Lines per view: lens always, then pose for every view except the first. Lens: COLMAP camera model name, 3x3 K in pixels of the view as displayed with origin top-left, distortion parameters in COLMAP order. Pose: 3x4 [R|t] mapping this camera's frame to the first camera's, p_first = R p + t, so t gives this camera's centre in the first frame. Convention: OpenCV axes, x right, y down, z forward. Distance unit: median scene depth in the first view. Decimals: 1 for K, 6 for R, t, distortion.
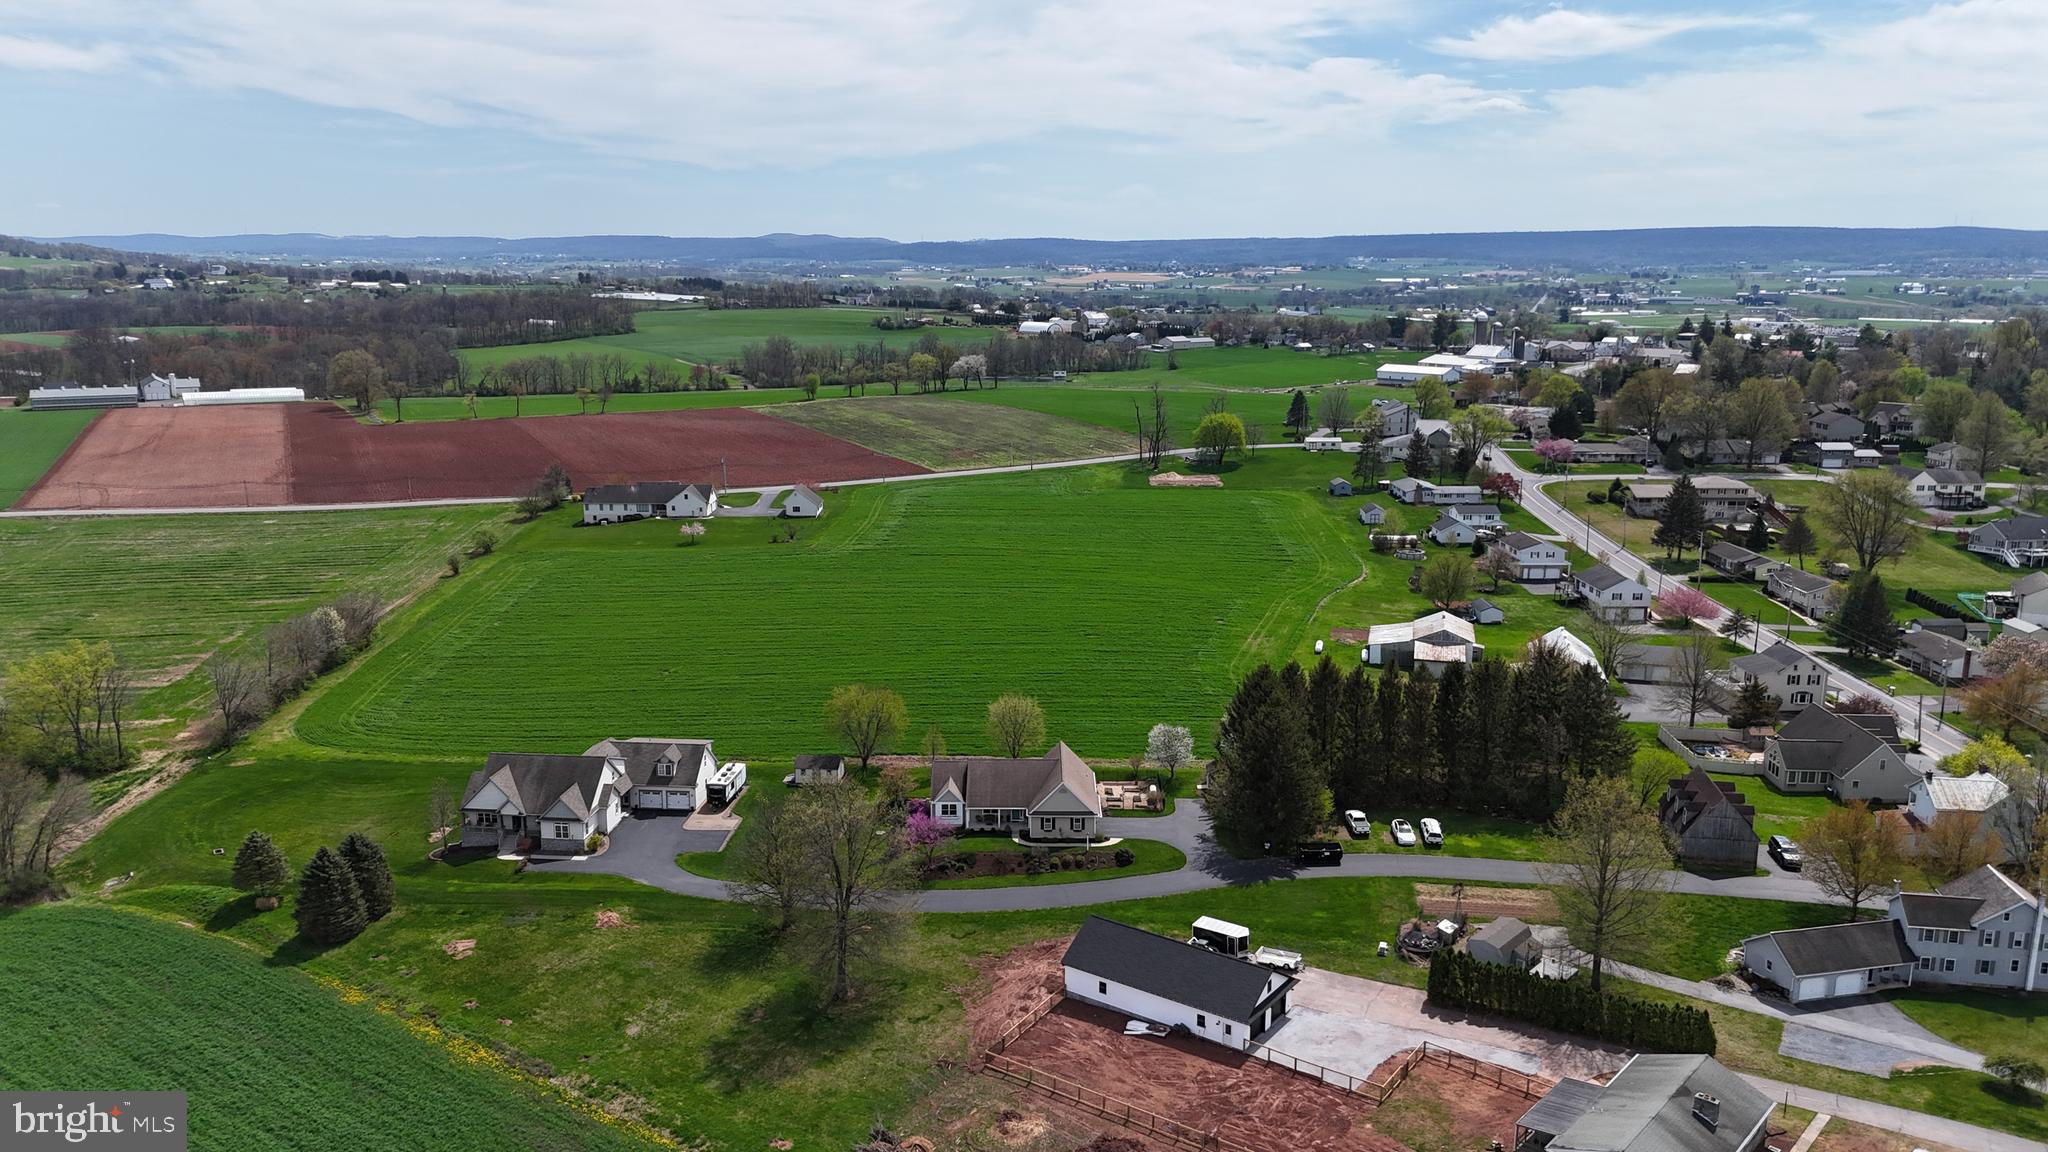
lens RADIAL K [[1497.7, 0, 1035.9], [0, 1497.7, 571.1], [0, 0, 1]] dist [0.141923, -0.225379]
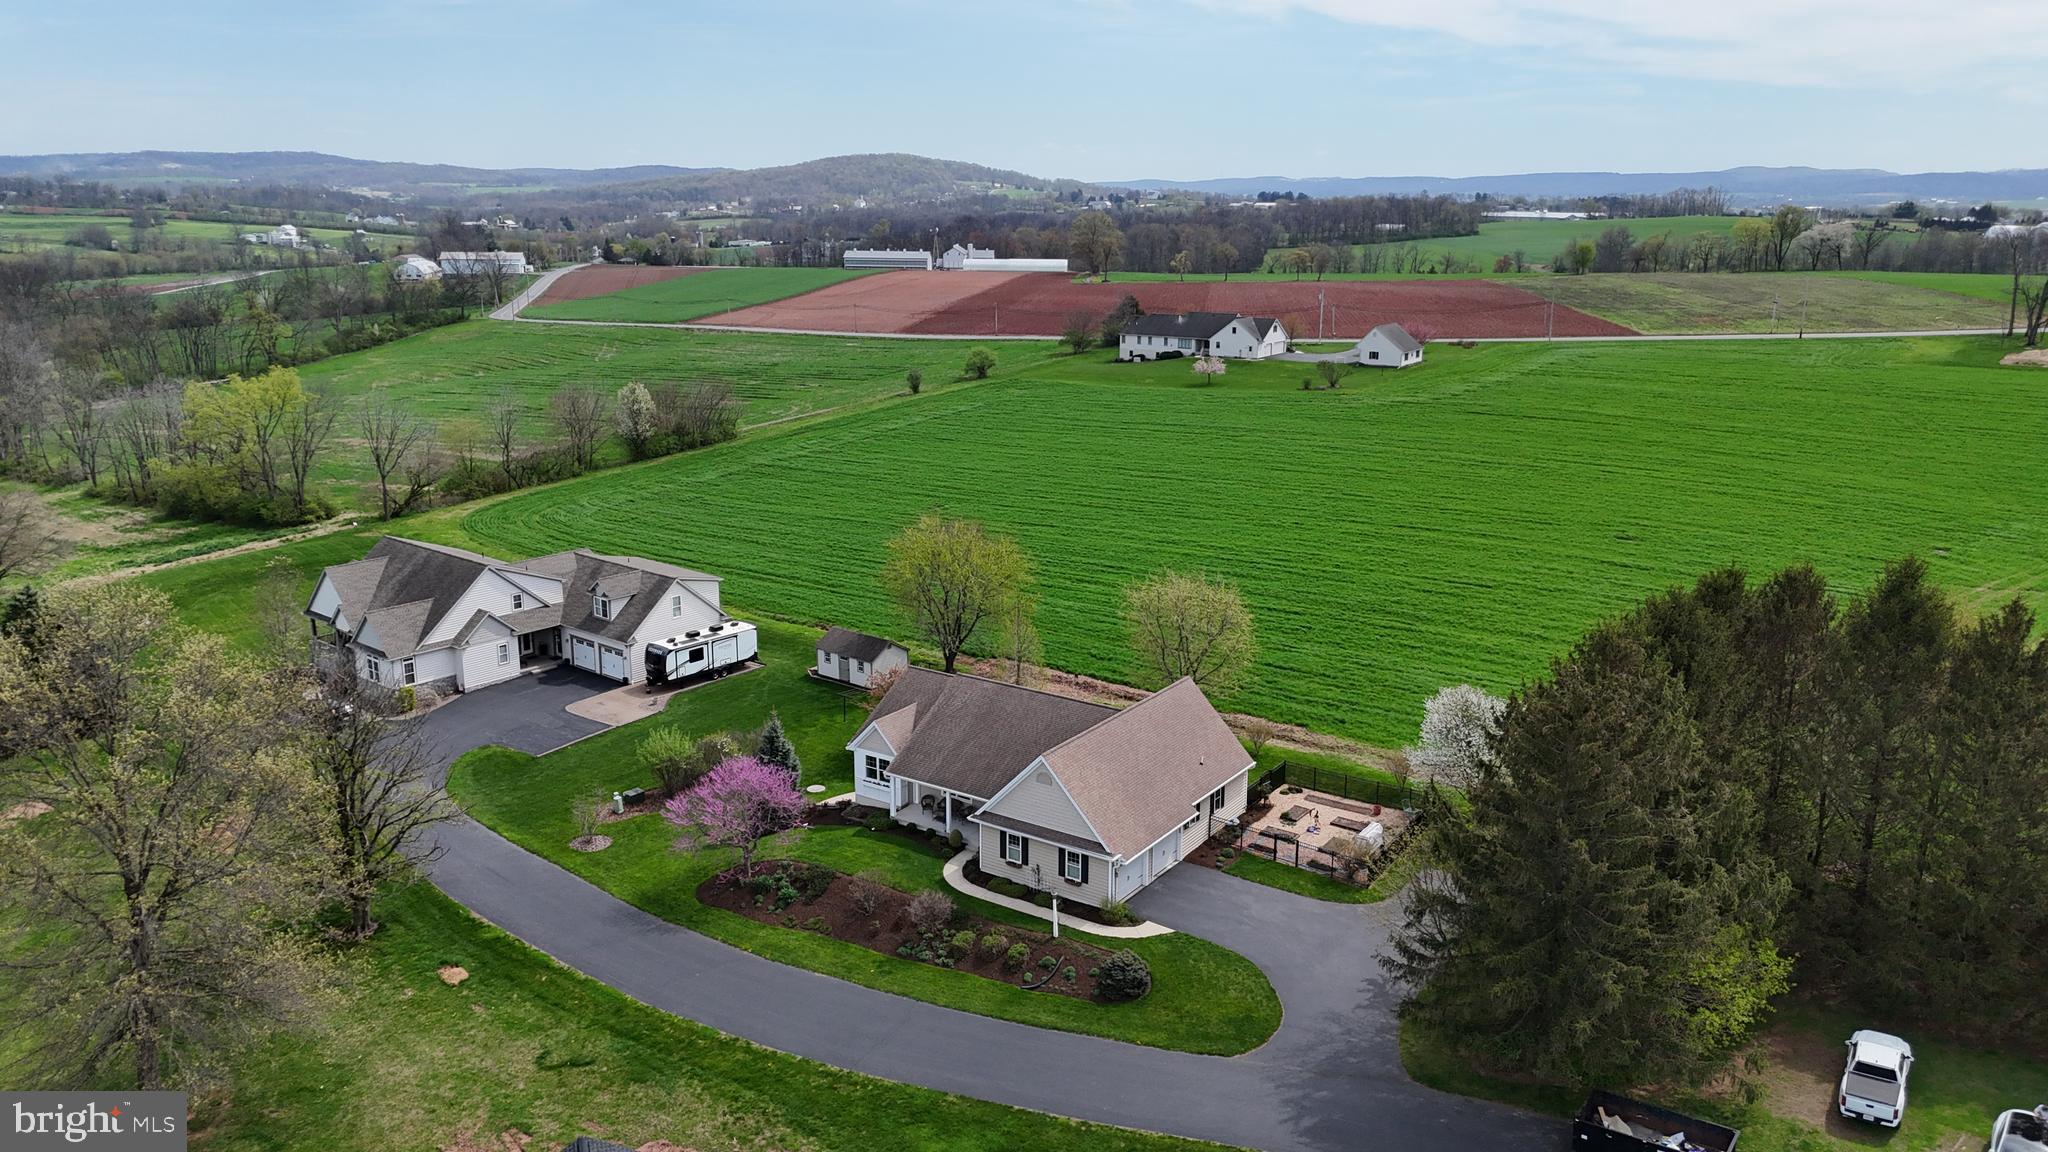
lens RADIAL K [[1504.5, 0, 1027.4], [0, 1504.5, 555.9], [0, 0, 1]] dist [0.091989, -0.099137]
pose [[0.826489, 0.130045, -0.547727, 0.205668], [-0.116400, 0.991404, 0.059744, 0.054495], [0.550788, 0.014377, 0.834521, 0.576541]]
